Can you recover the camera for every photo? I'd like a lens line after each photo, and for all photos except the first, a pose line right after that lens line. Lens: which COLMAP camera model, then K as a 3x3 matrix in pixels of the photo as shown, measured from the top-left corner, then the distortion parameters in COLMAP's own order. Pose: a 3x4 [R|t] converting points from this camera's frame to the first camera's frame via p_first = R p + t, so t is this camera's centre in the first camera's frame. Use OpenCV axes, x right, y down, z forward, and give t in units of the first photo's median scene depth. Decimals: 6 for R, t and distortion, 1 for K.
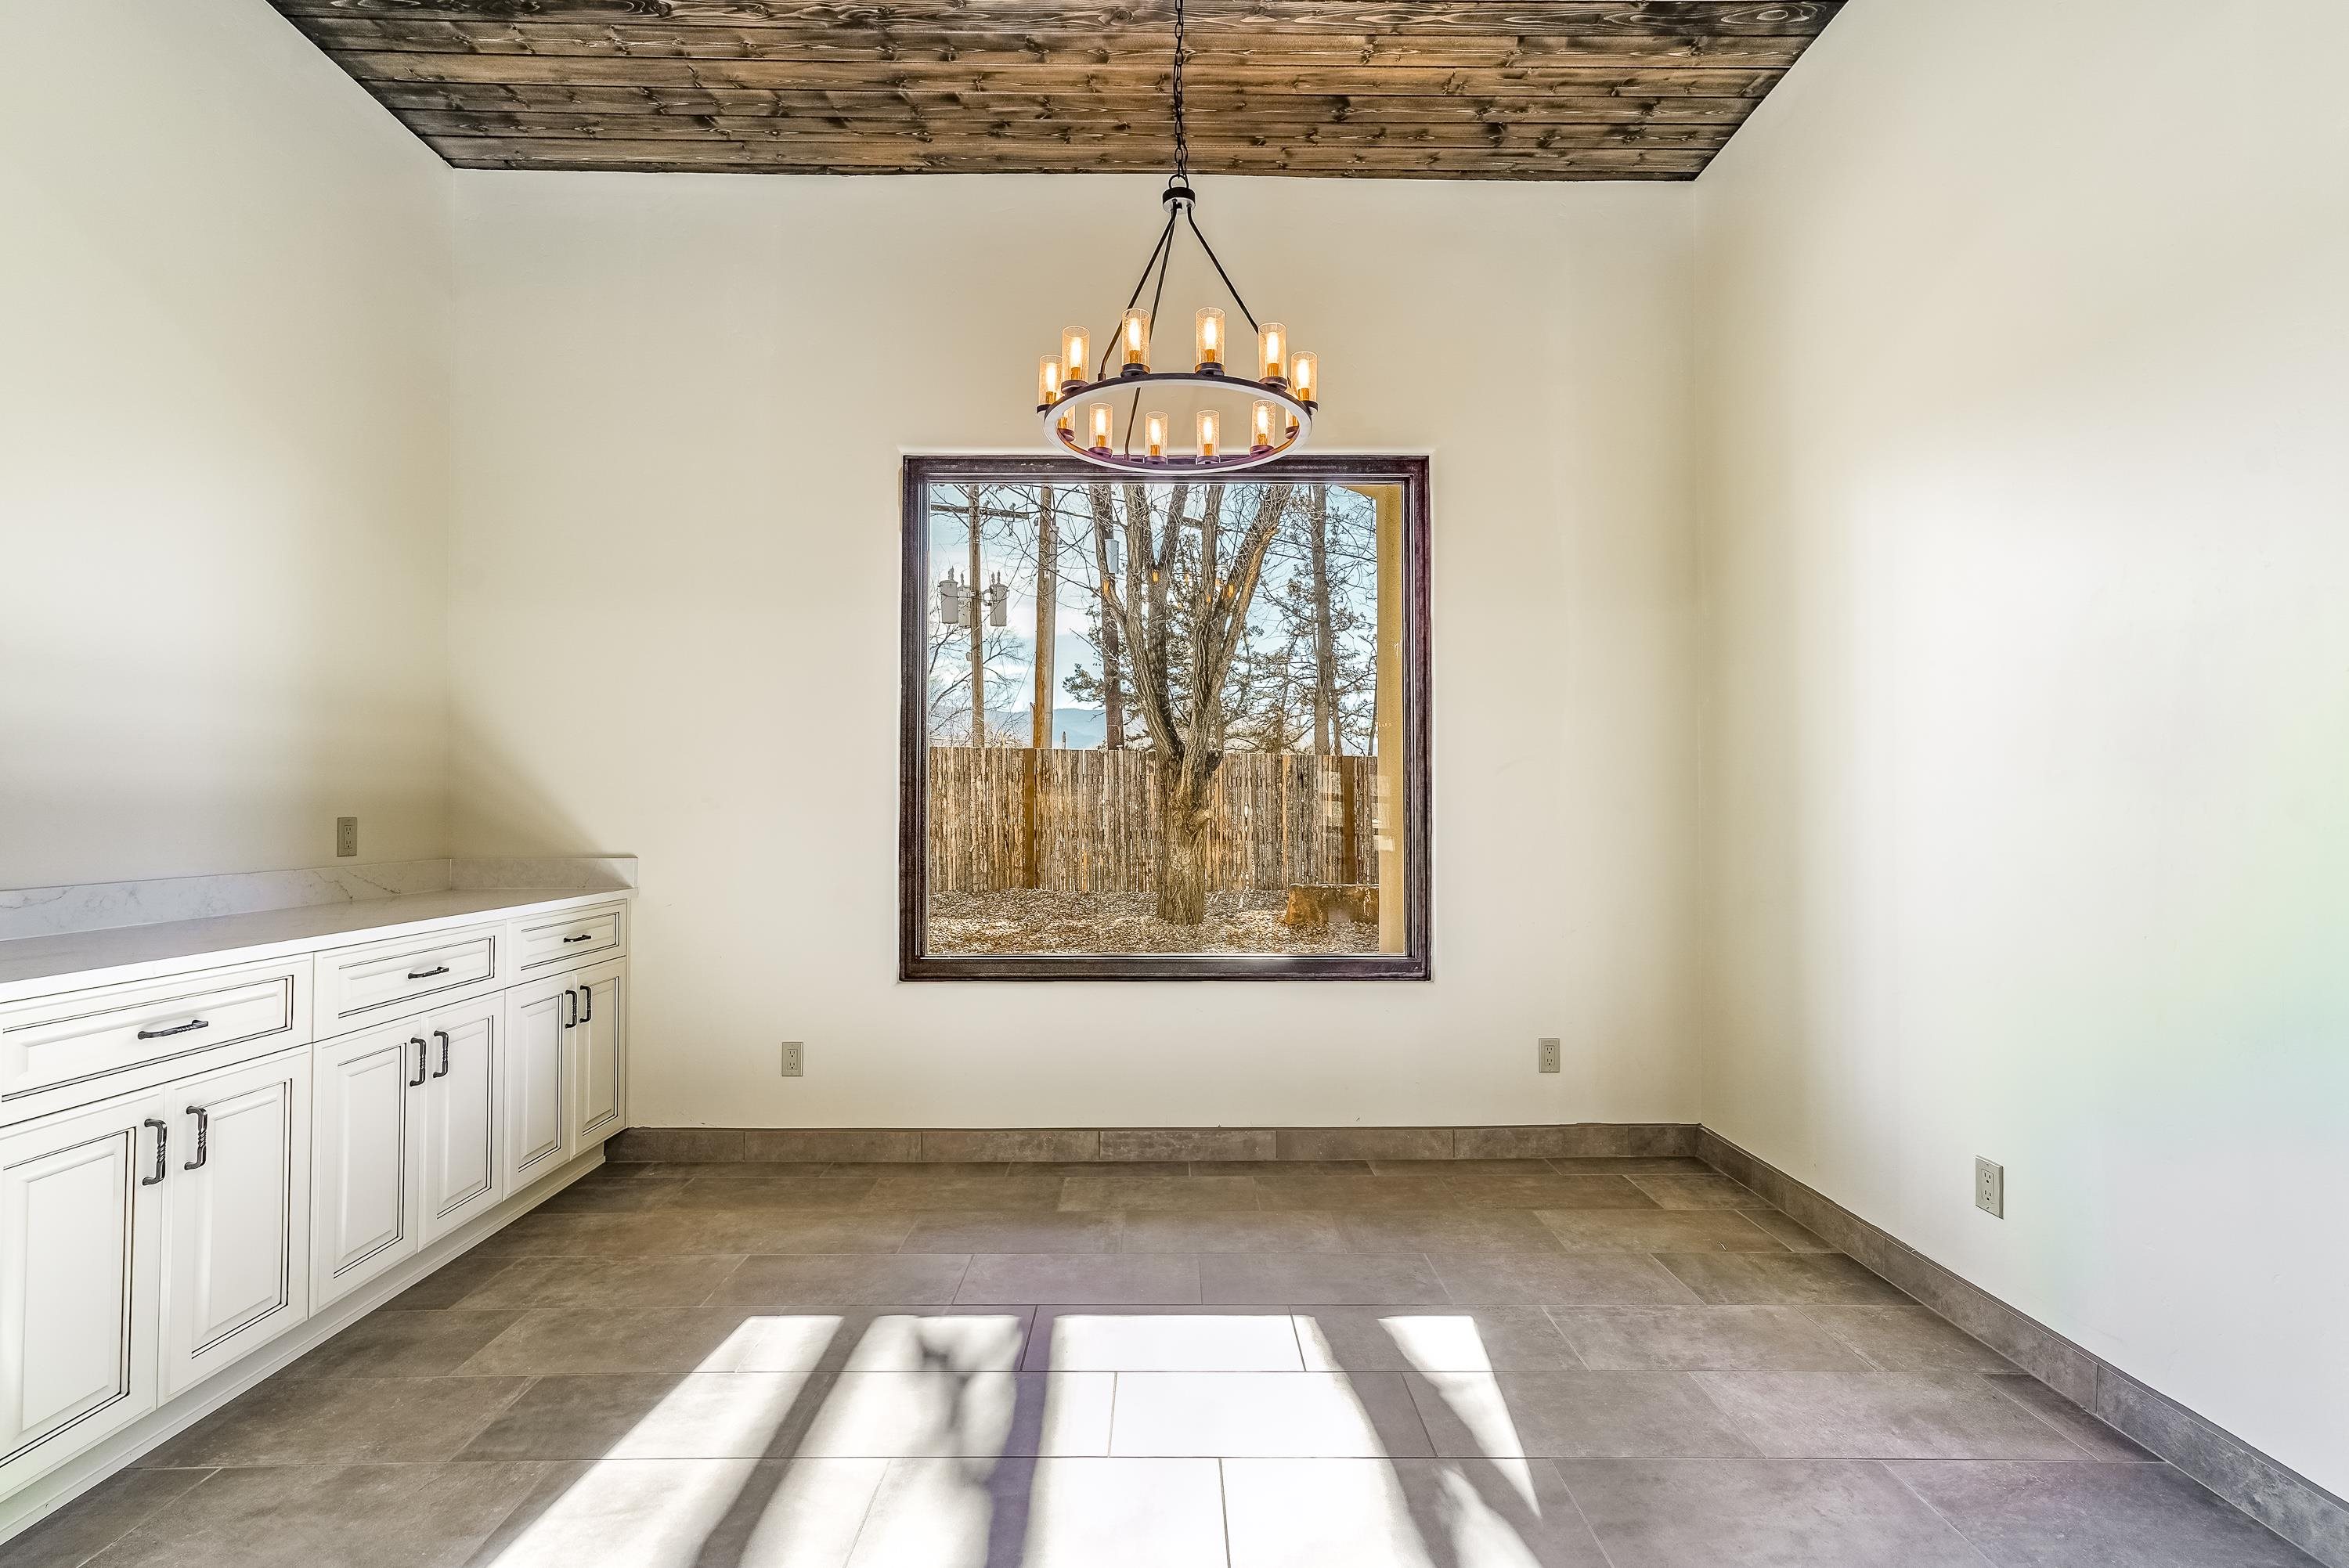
lens RADIAL K [[1060.2, 0, 1163.3], [0, 1060.2, 786.9], [0, 0, 1]] dist [-0.004577, 0.009060]
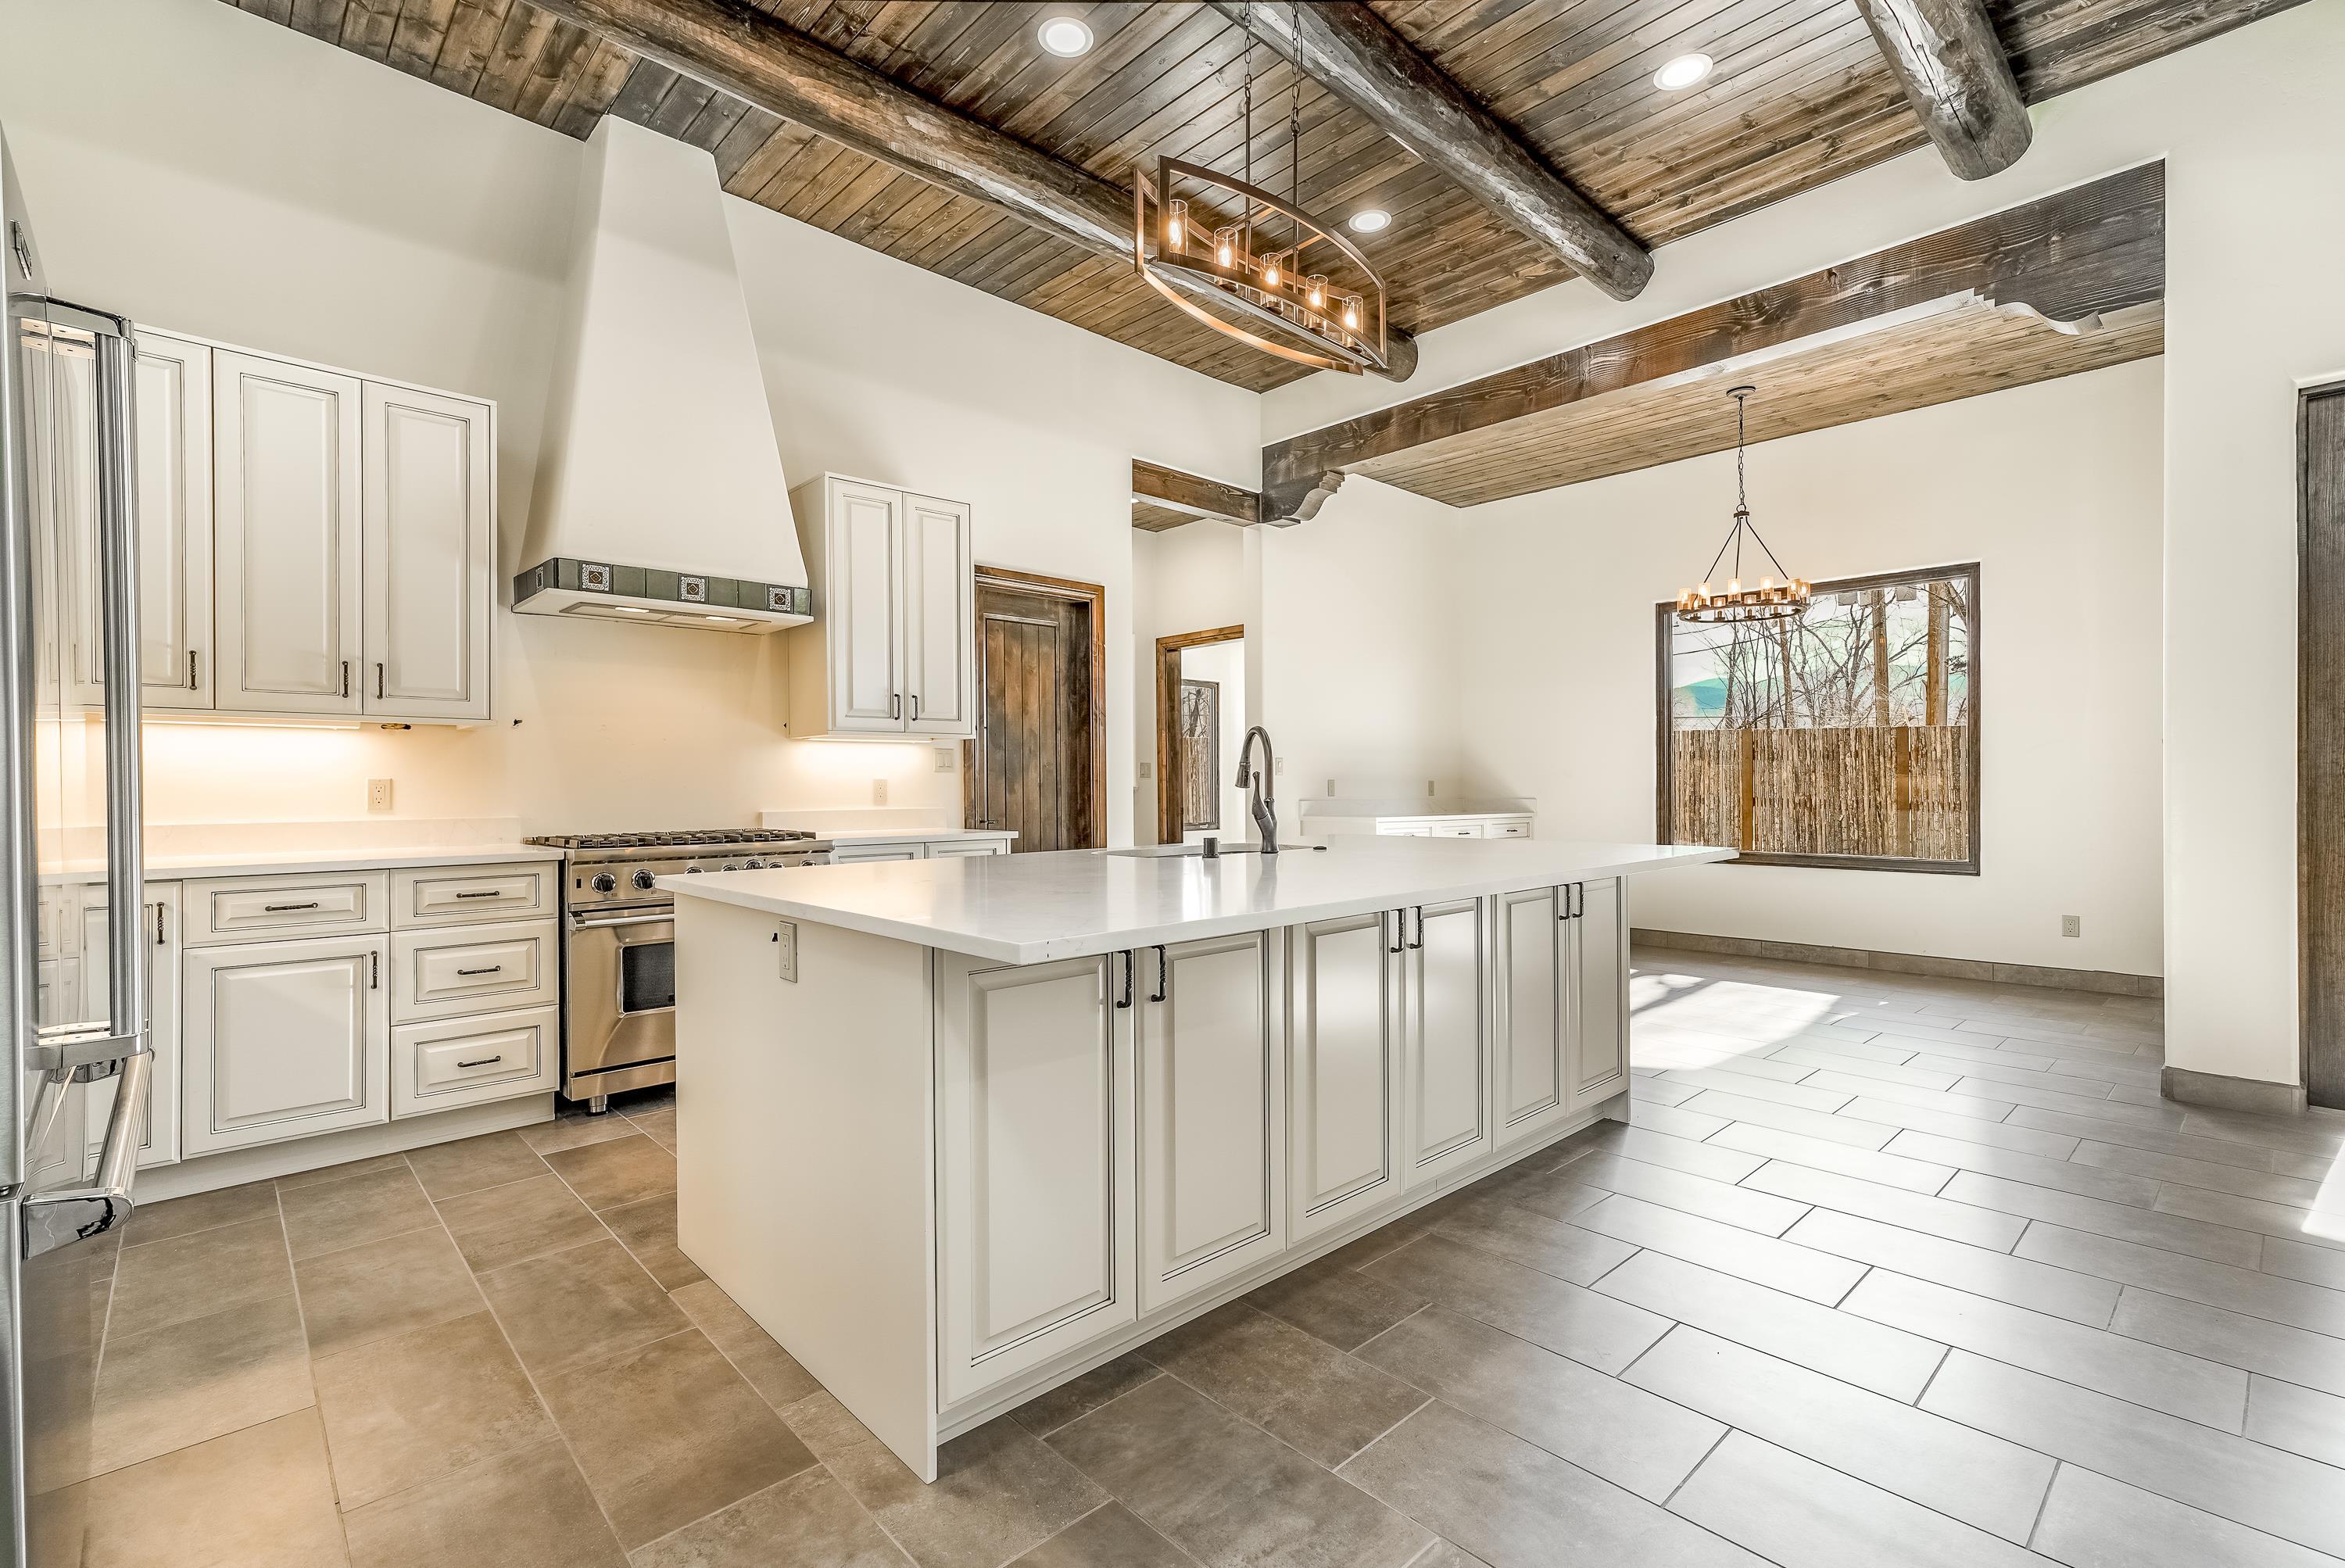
lens RADIAL K [[1058.5, 0, 1151.8], [0, 1058.5, 776.0], [0, 0, 1]] dist [-0.004577, 0.009060]
pose [[0.669147, -0.008409, -0.743083, 0.705350], [0.014917, 0.999886, 0.002118, 0.001624], [0.742980, -0.012502, 0.669196, -1.247991]]
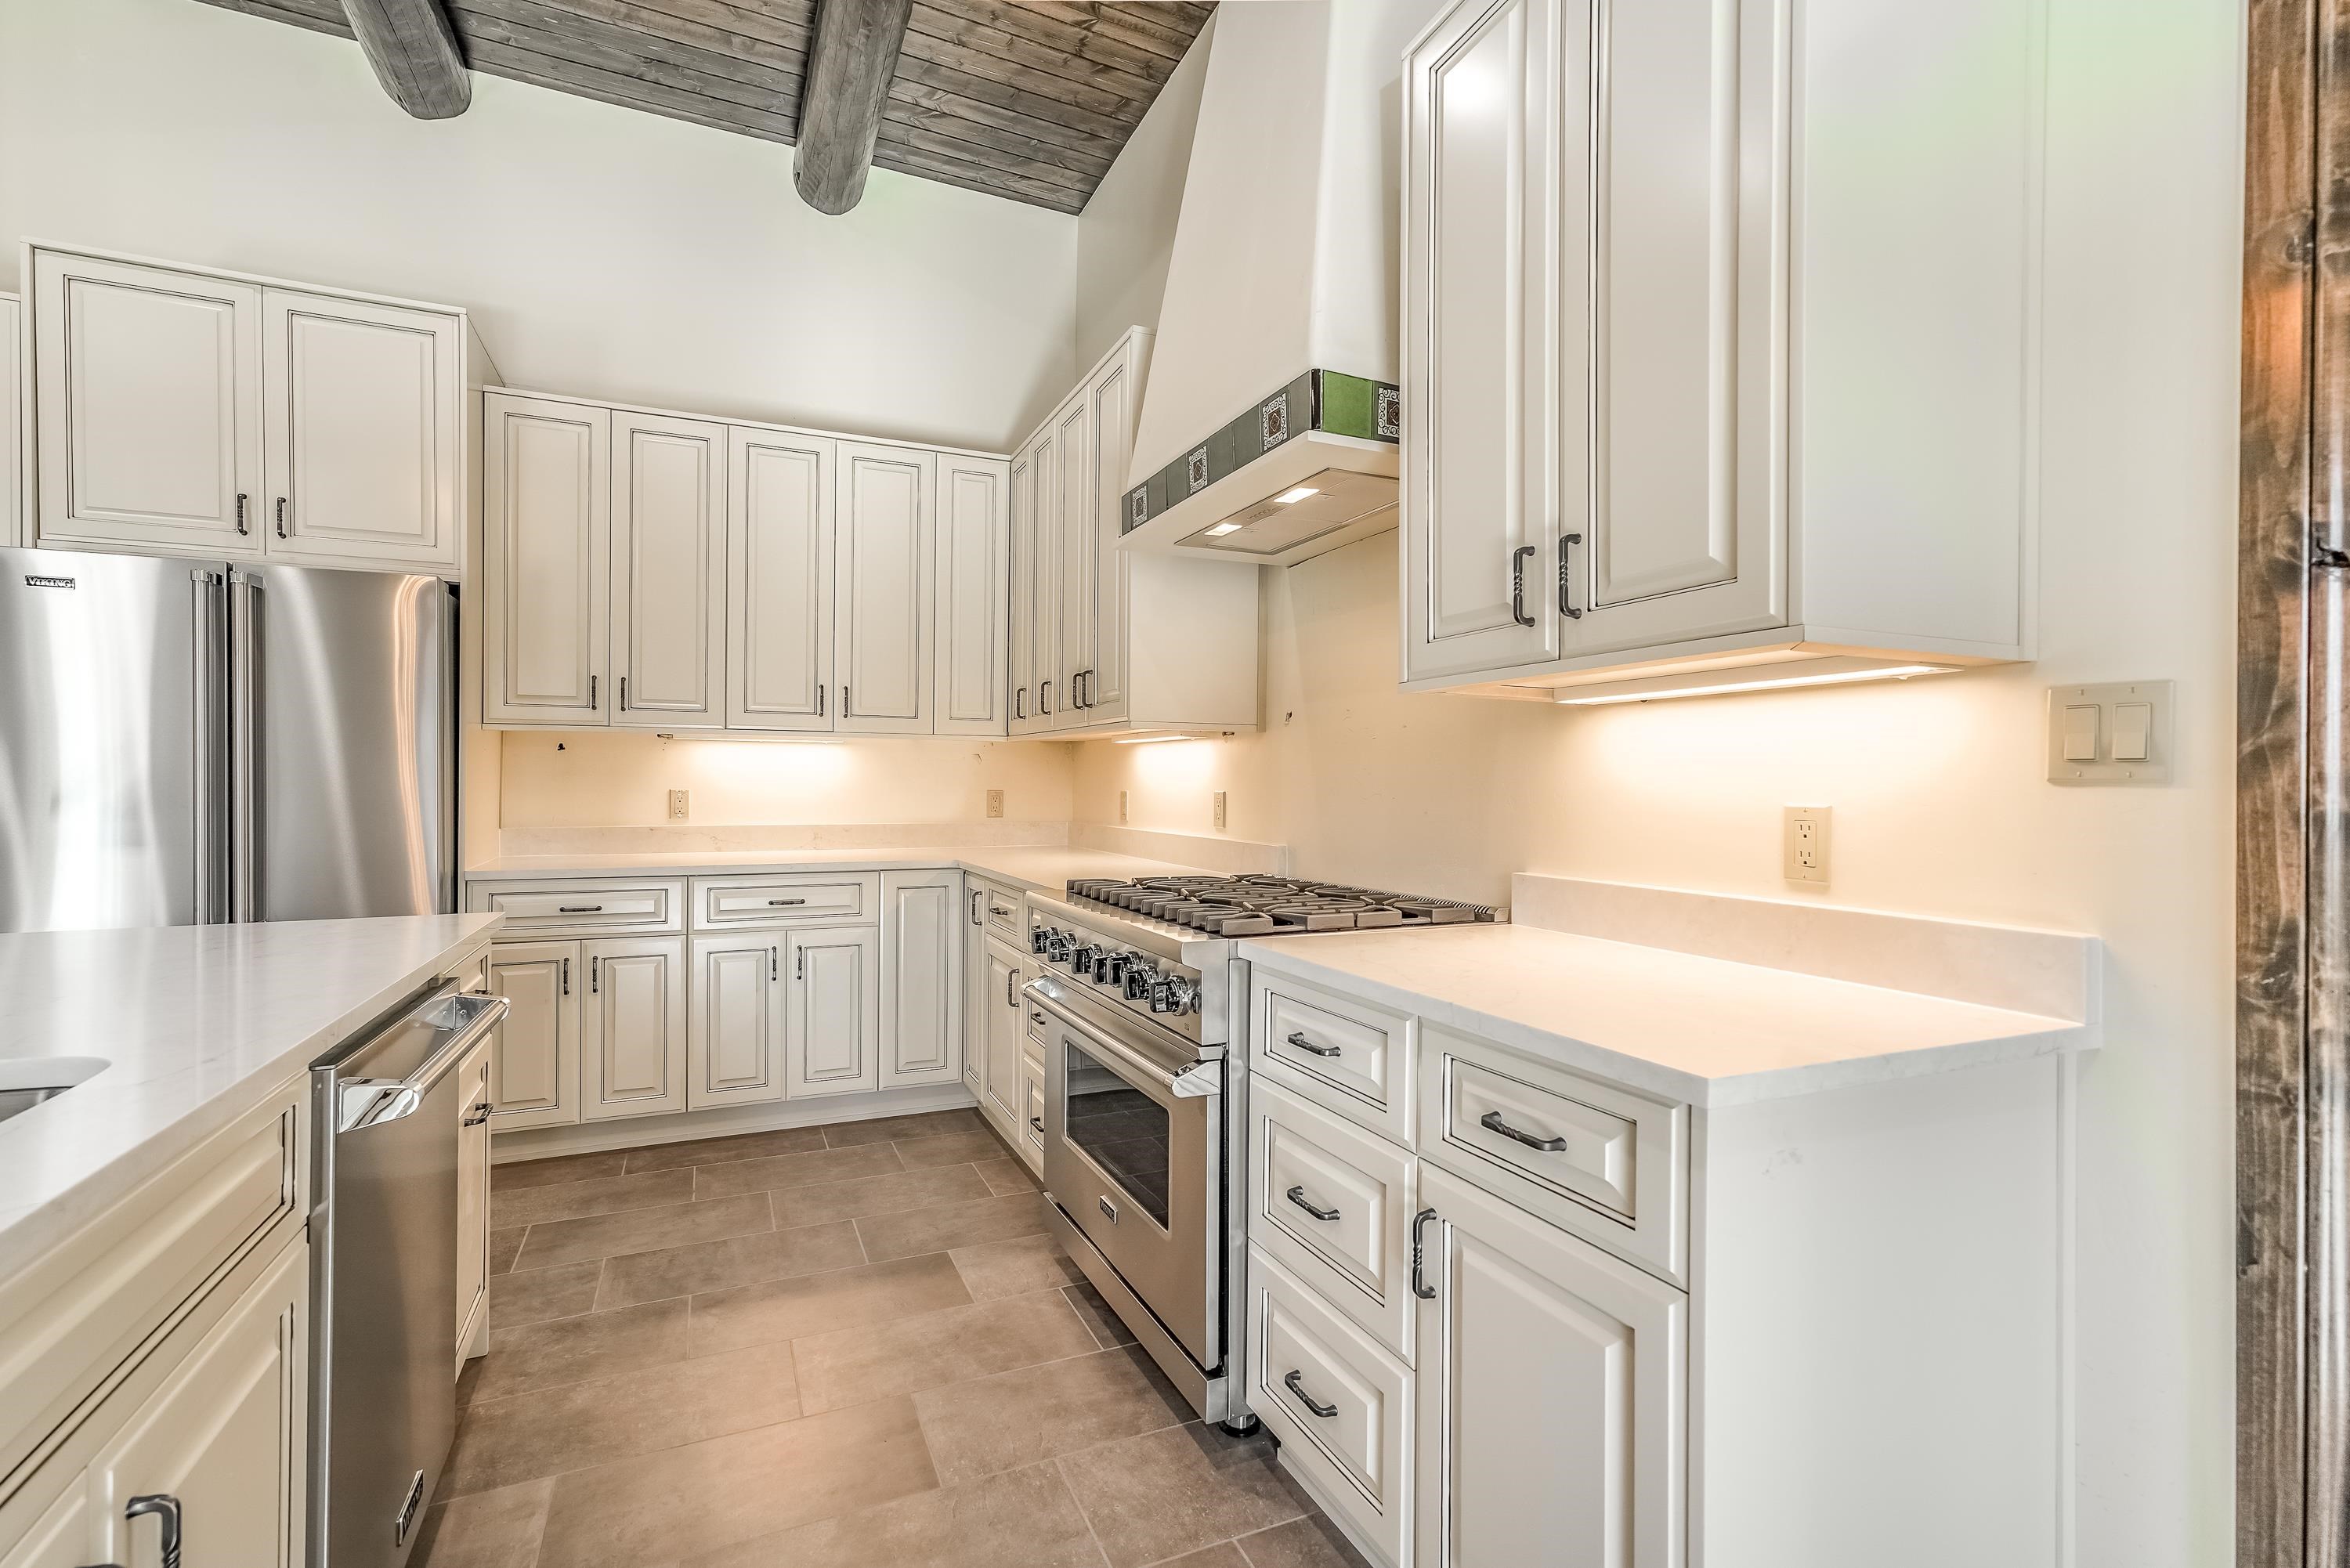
lens RADIAL K [[1060.7, 0, 1172.0], [0, 1060.7, 785.3], [0, 0, 1]] dist [-0.004577, 0.009060]
pose [[-0.917619, 0.000060, -0.397462, -0.293902], [0.002969, 0.999973, -0.006702, -0.003445], [0.397451, -0.007330, -0.917594, -0.146070]]
